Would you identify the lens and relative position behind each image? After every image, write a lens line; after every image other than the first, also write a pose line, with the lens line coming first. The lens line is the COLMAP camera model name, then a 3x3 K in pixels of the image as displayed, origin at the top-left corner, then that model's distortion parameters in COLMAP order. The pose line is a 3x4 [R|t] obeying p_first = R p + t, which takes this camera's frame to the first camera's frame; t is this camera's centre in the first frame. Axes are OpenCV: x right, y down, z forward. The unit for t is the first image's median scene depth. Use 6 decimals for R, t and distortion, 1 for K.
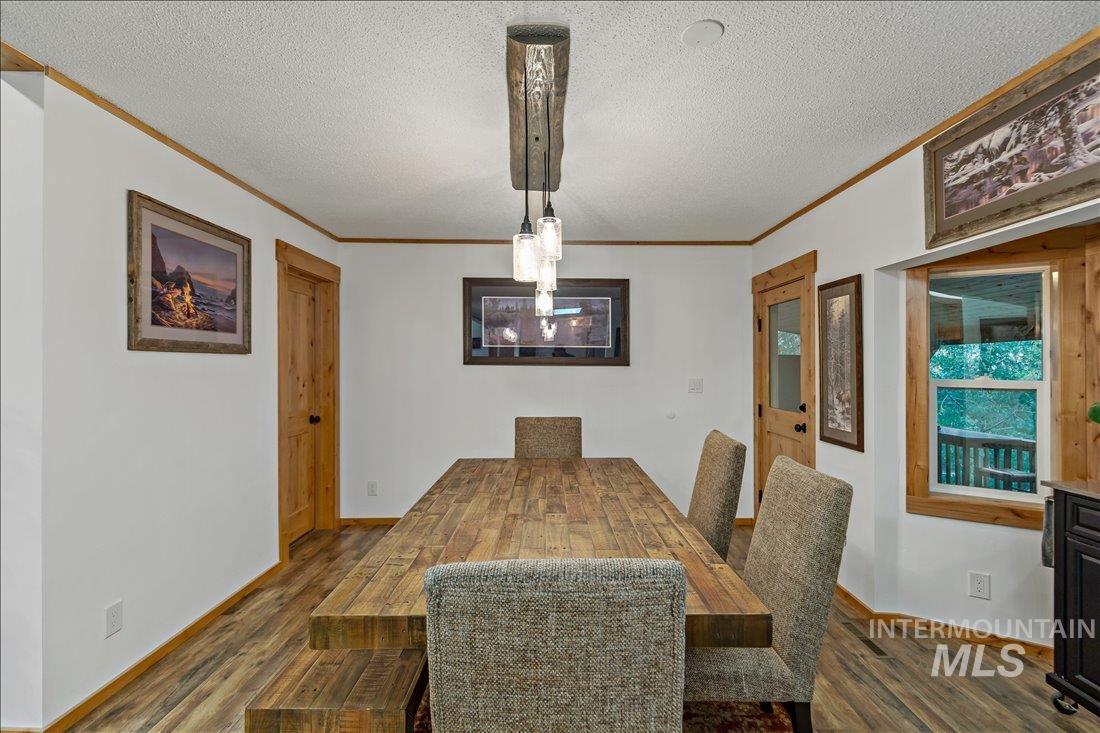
lens RADIAL K [[502.3, 0, 556.5], [0, 502.3, 367.2], [0, 0, 1]] dist [0.004791, -0.001500]
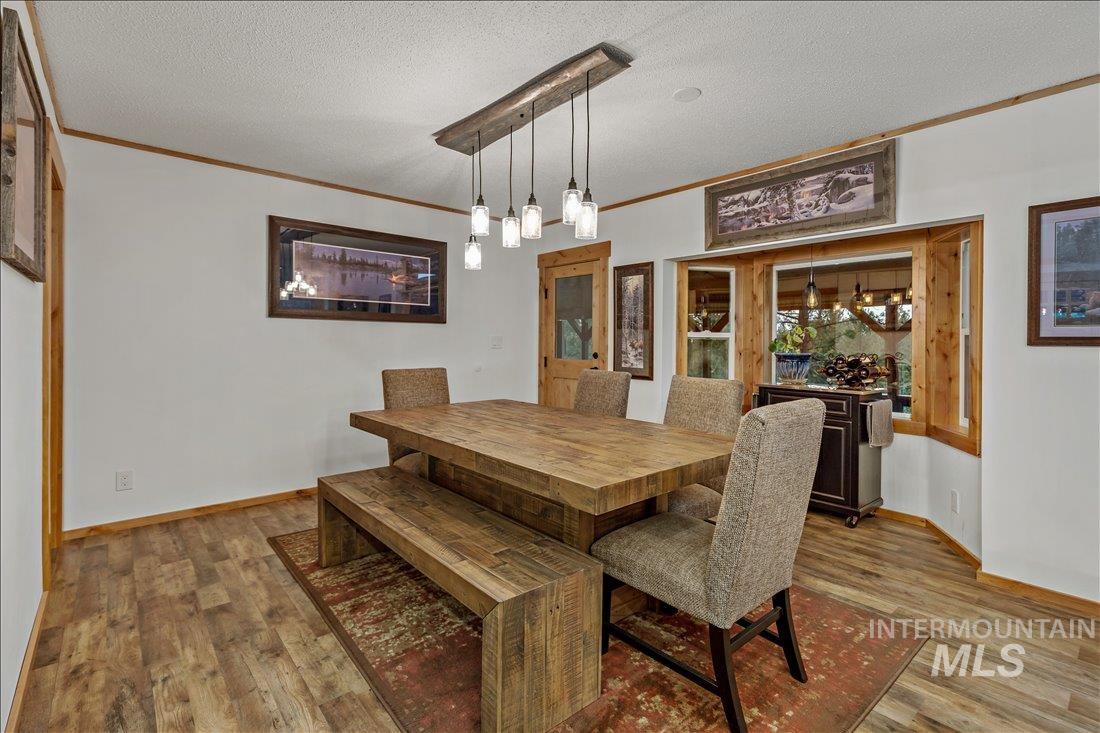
lens RADIAL K [[502.3, 0, 550.2], [0, 502.3, 350.8], [0, 0, 1]] dist [0.004791, -0.001500]
pose [[0.761501, -0.006898, 0.648127, -0.736140], [-0.005137, 0.999848, 0.016676, 0.069963], [-0.648143, -0.016028, 0.761350, 0.067863]]
